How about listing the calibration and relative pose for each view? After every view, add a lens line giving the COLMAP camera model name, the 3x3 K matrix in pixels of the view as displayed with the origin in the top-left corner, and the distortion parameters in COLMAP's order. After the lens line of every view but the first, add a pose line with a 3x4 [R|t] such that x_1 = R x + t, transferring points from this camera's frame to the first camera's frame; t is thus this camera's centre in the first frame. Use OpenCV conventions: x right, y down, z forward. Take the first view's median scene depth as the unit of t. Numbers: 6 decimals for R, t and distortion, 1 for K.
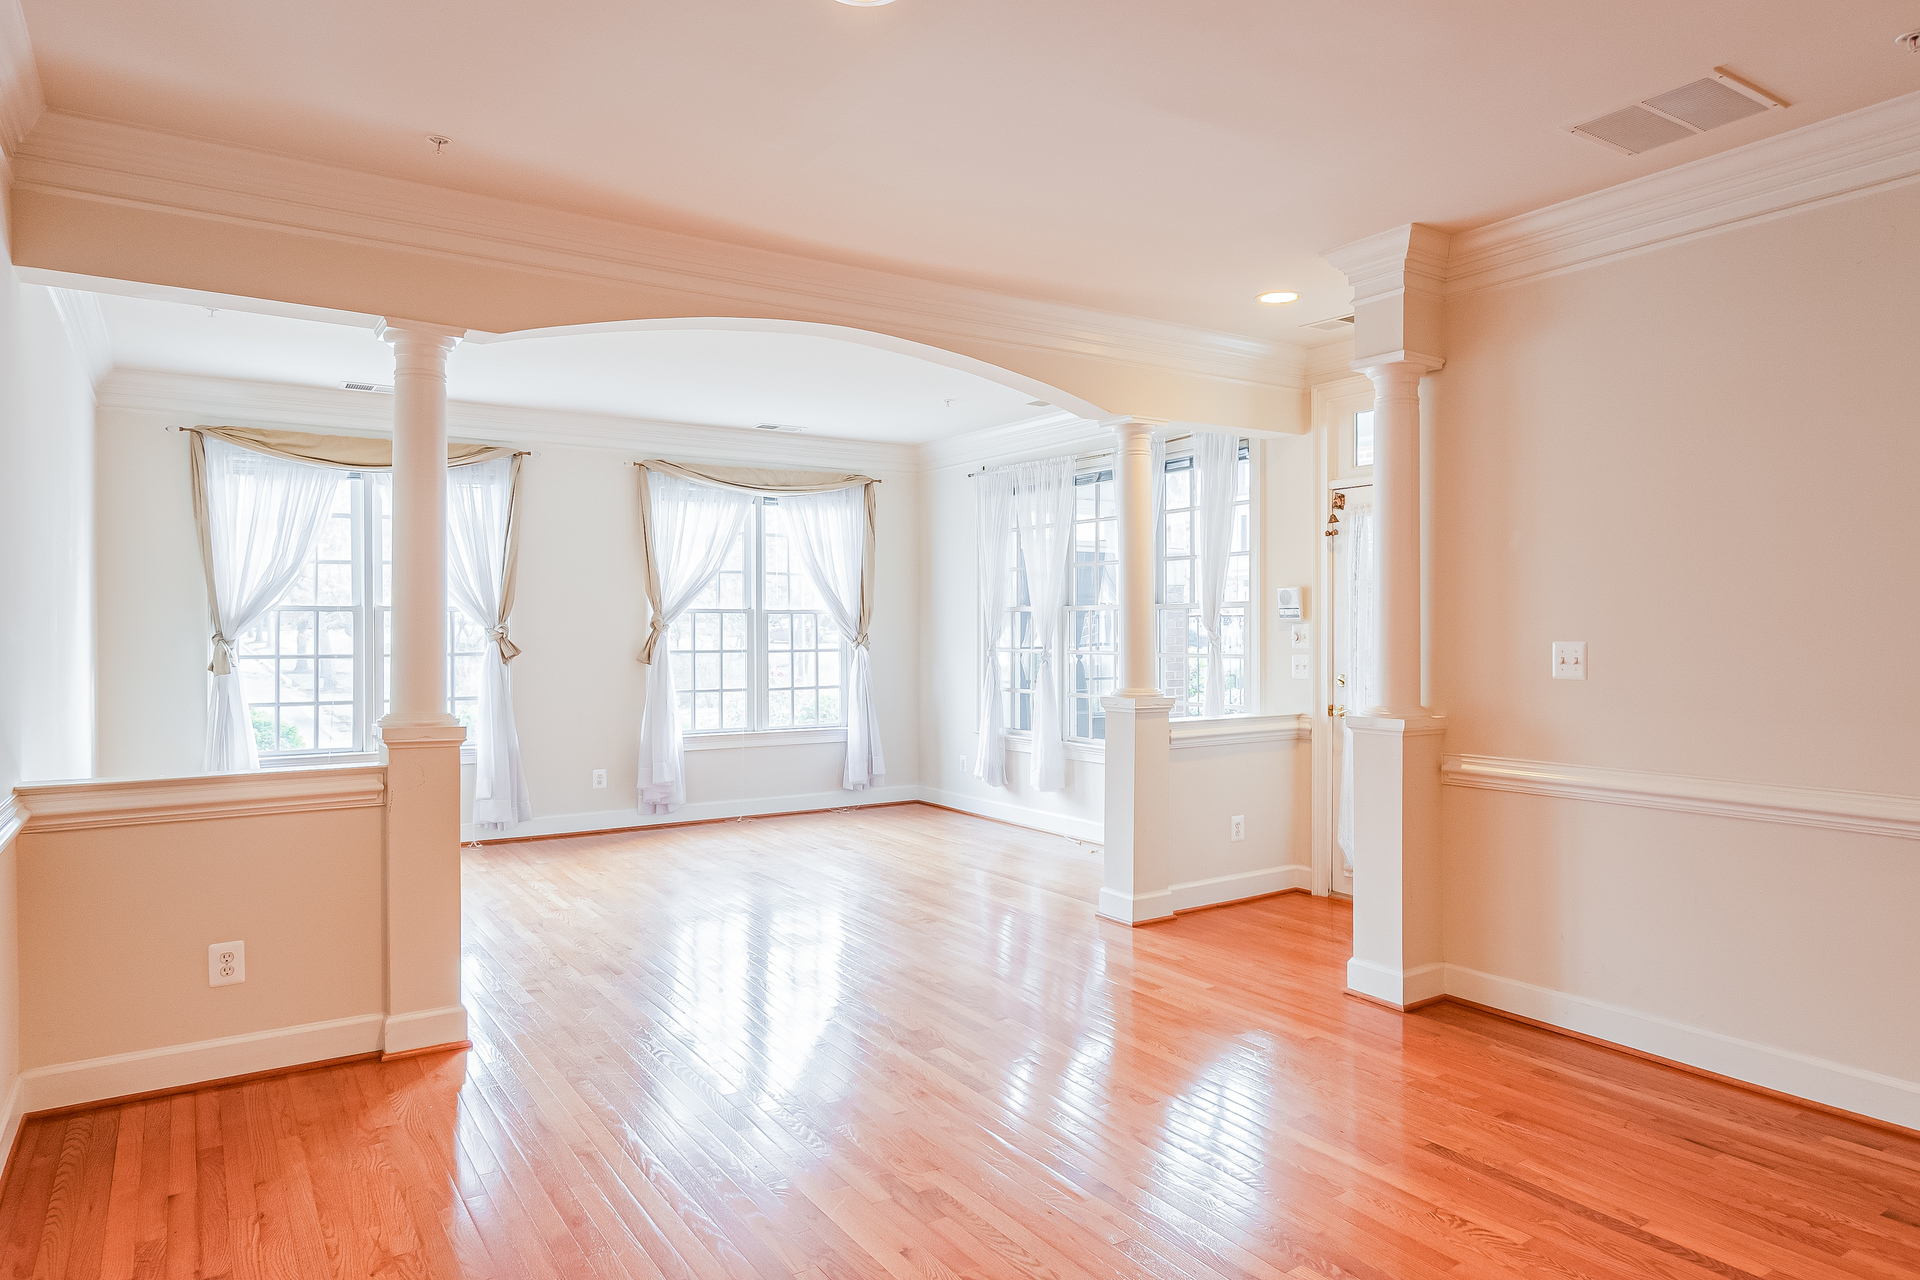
lens RADIAL K [[1170.0, 0, 959.0], [0, 1170.0, 642.6], [0, 0, 1]] dist [-0.004344, -0.000754]
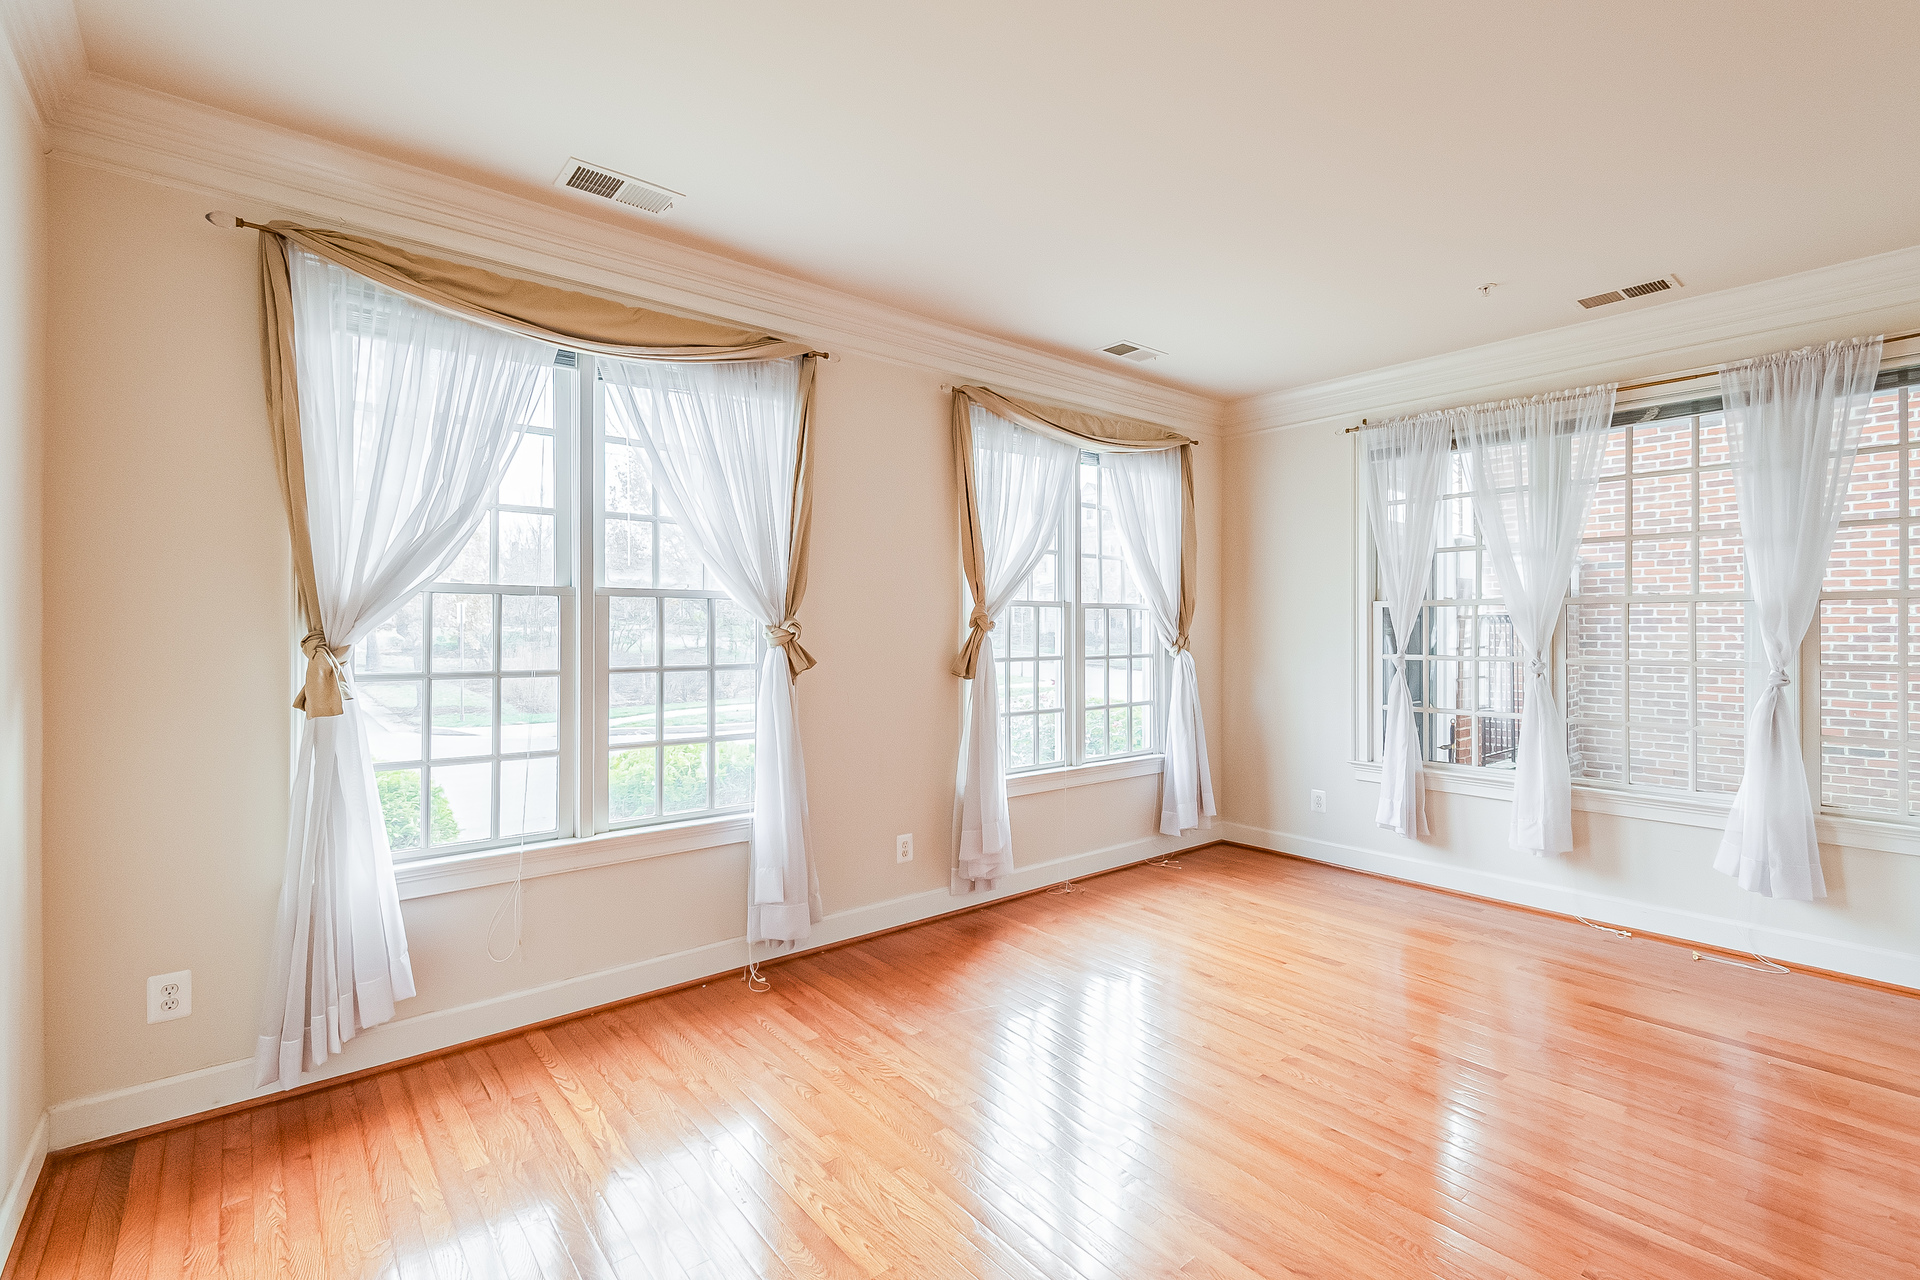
lens RADIAL K [[863.7, 0, 963.0], [0, 863.7, 632.4], [0, 0, 1]] dist [-0.001654, -0.000976]
pose [[0.993973, 0.001655, 0.109613, -0.348616], [-0.000553, 0.999949, -0.010088, -0.004147], [-0.109624, 0.009967, 0.993923, 0.525717]]
